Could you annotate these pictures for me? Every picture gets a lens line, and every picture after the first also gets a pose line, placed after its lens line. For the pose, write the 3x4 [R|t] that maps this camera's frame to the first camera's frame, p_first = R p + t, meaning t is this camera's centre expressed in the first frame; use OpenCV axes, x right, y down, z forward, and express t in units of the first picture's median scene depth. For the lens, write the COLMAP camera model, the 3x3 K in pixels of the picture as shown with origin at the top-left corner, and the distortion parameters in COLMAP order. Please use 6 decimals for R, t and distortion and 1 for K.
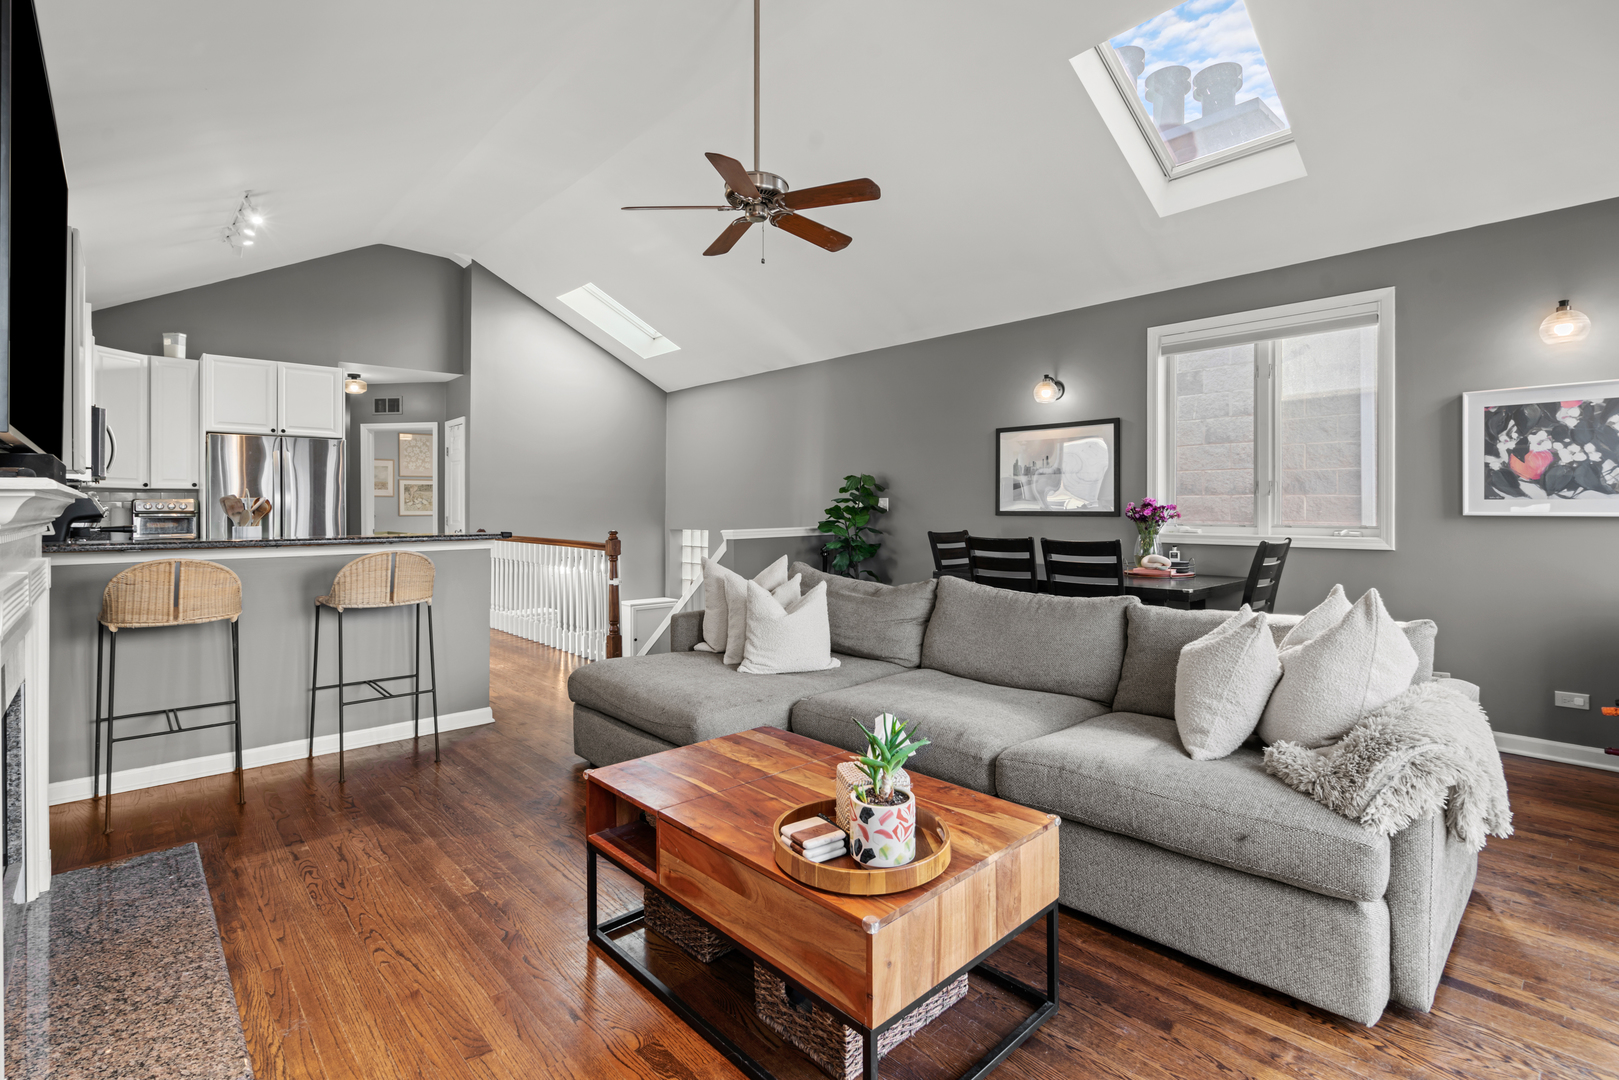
lens RADIAL K [[763.7, 0, 806.6], [0, 763.7, 504.1], [0, 0, 1]] dist [-0.019571, 0.015860]
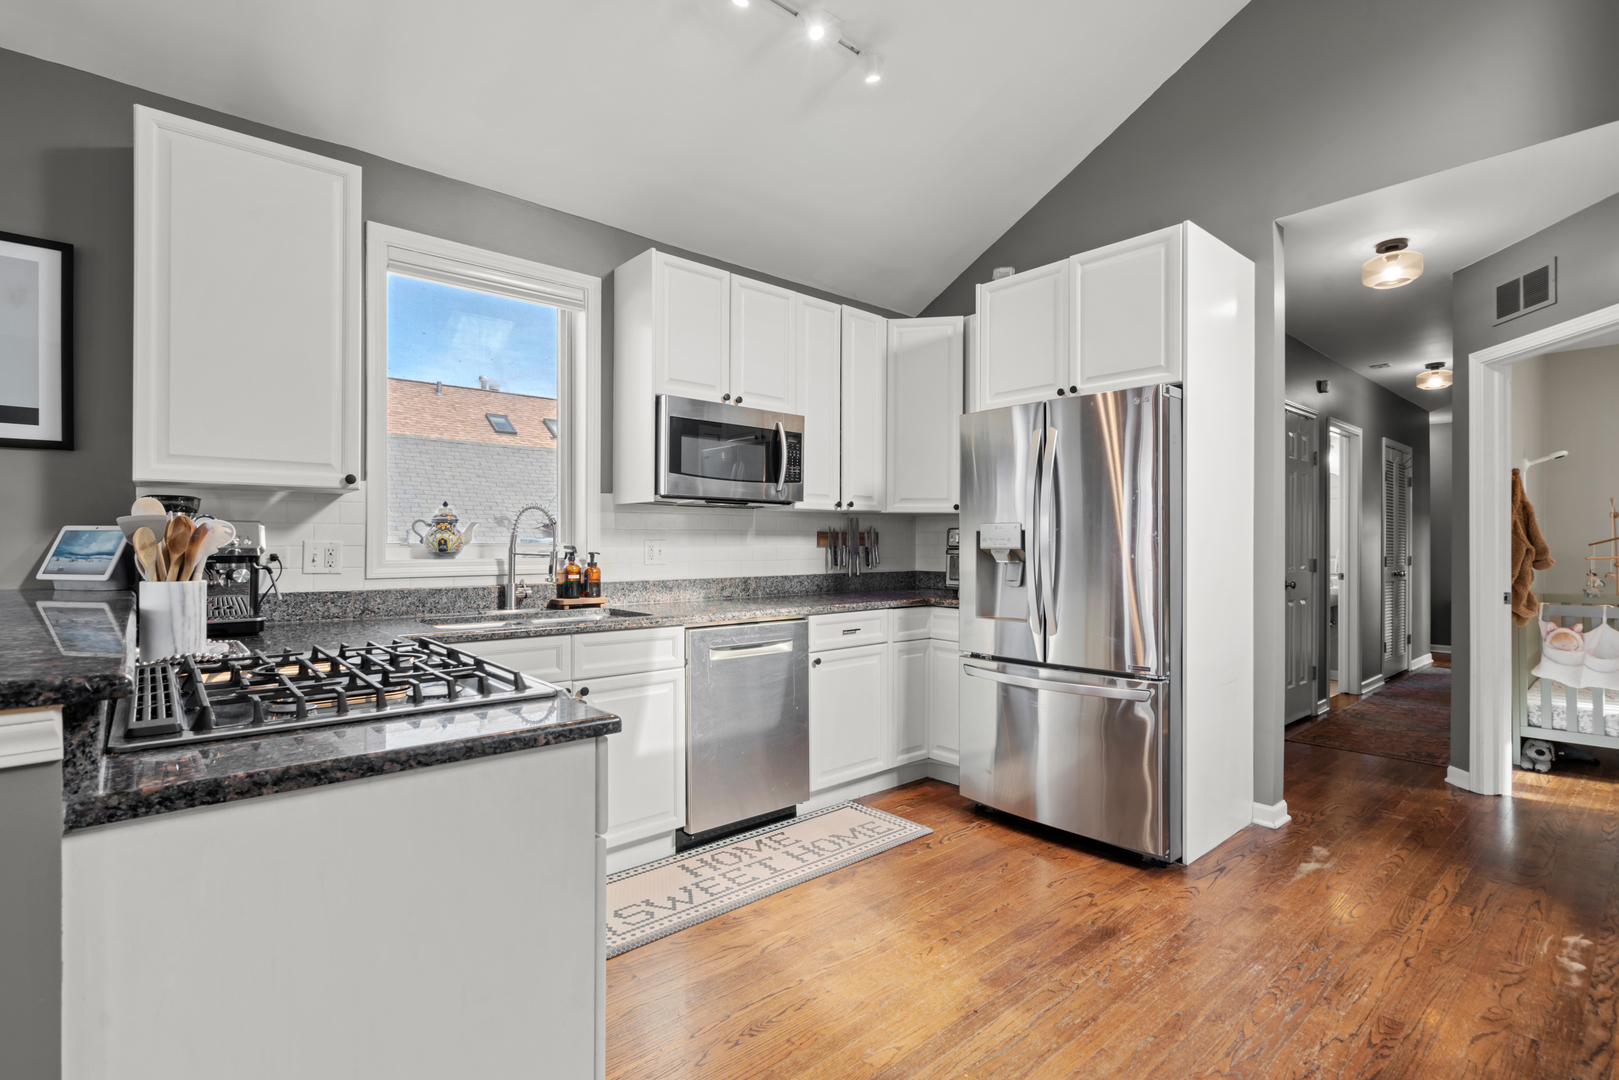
lens RADIAL K [[765.7, 0, 809.4], [0, 765.7, 539.1], [0, 0, 1]] dist [-0.001974, -0.000331]
pose [[-0.022749, -0.000283, -0.999741, -0.181304], [0.002175, 0.999998, -0.000332, 0.003190], [0.999739, -0.002182, -0.022748, 0.866750]]
